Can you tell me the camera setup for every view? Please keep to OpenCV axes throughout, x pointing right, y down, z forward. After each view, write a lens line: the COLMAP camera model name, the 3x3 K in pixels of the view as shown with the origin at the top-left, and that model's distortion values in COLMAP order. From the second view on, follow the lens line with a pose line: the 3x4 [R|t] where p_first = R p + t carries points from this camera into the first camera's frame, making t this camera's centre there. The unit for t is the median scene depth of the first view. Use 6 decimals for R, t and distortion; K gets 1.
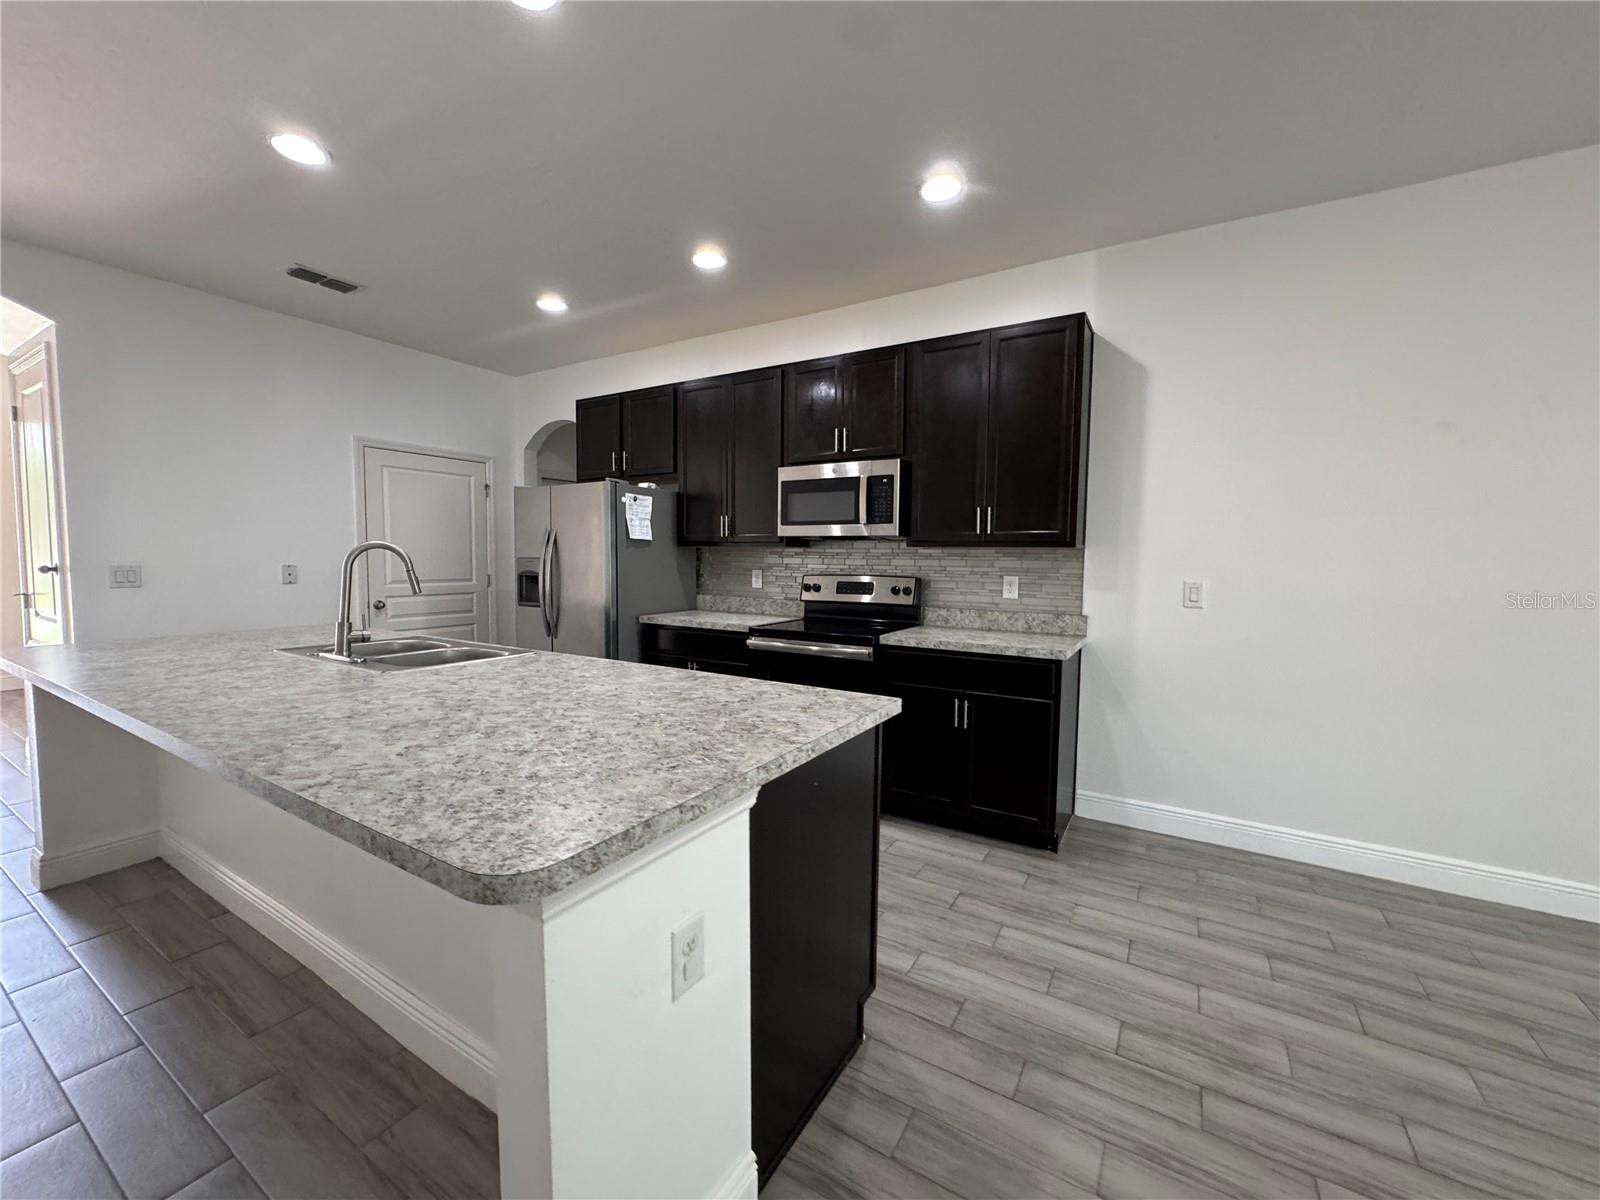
lens RADIAL K [[639.0, 0, 798.1], [0, 639.0, 598.7], [0, 0, 1]] dist [-0.001041, -0.000028]
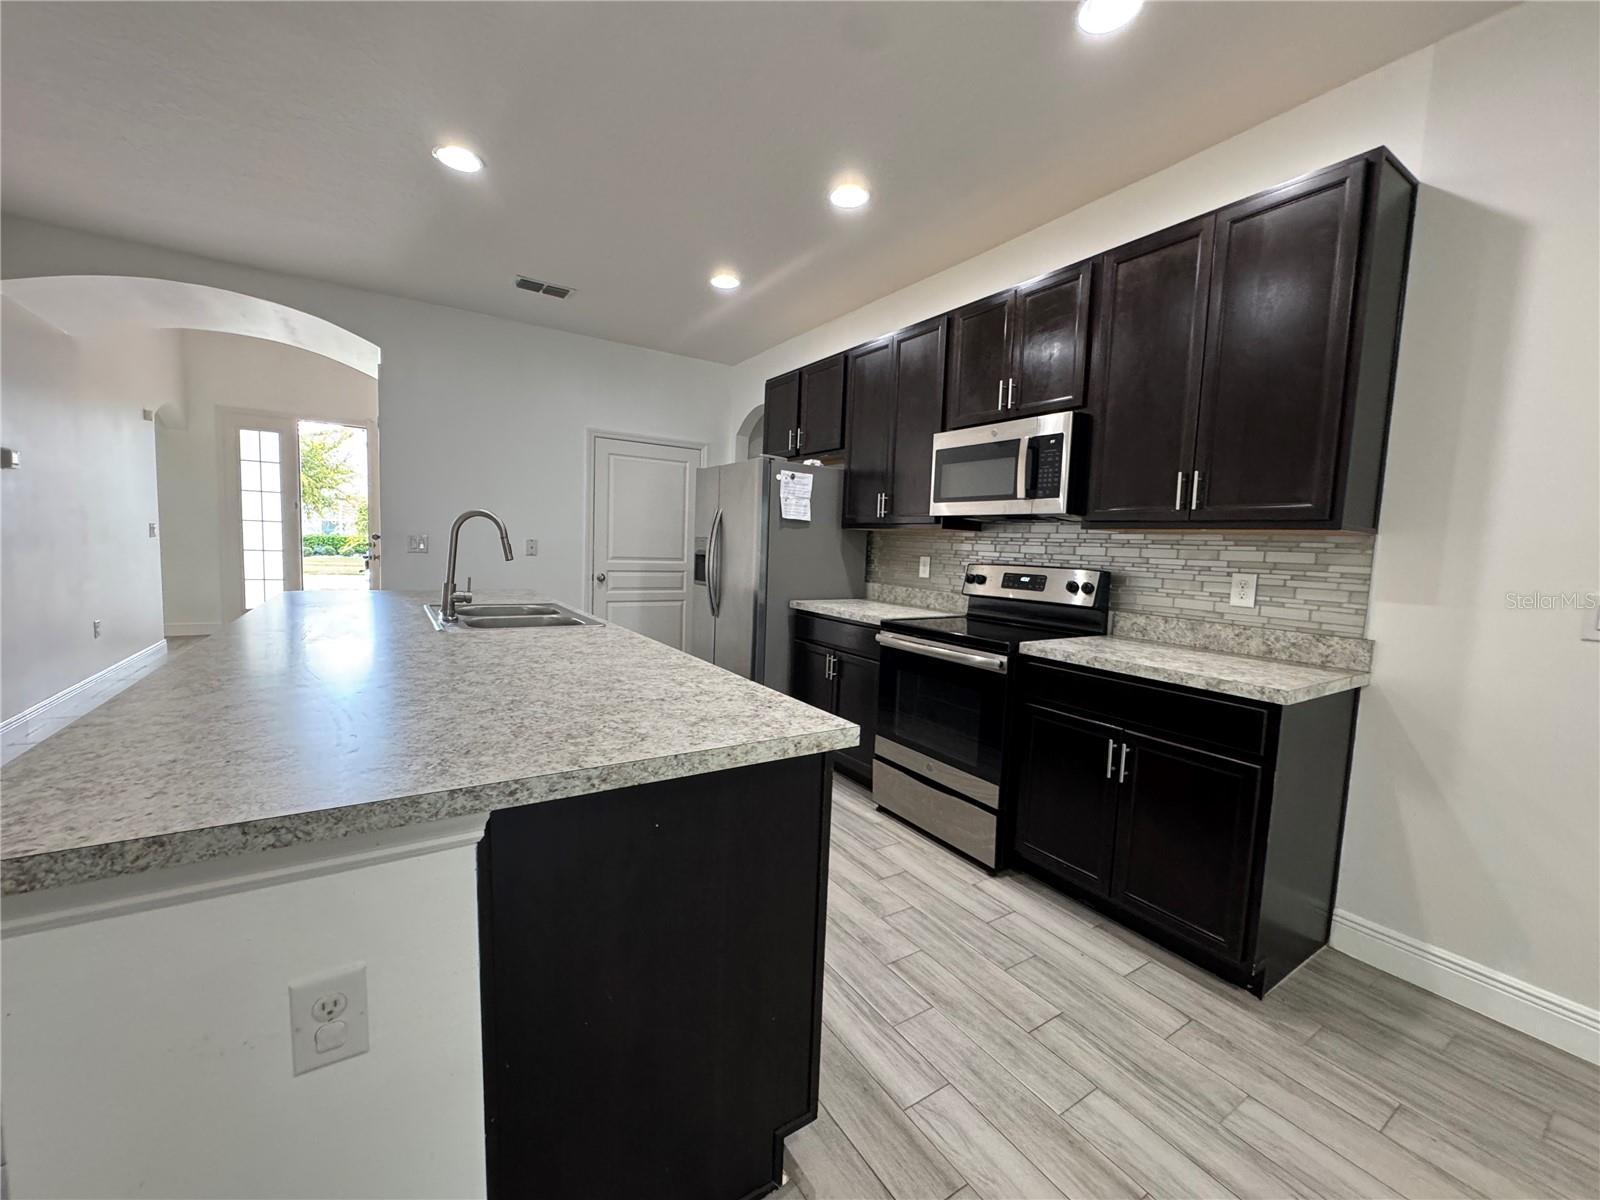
lens RADIAL K [[639.0, 0, 799.3], [0, 639.0, 599.6], [0, 0, 1]] dist [-0.001041, -0.000028]
pose [[0.900868, 0.061392, -0.429730, 0.199674], [-0.057131, 0.998106, 0.022824, 0.003893], [0.430318, 0.003990, 0.902669, 0.177447]]
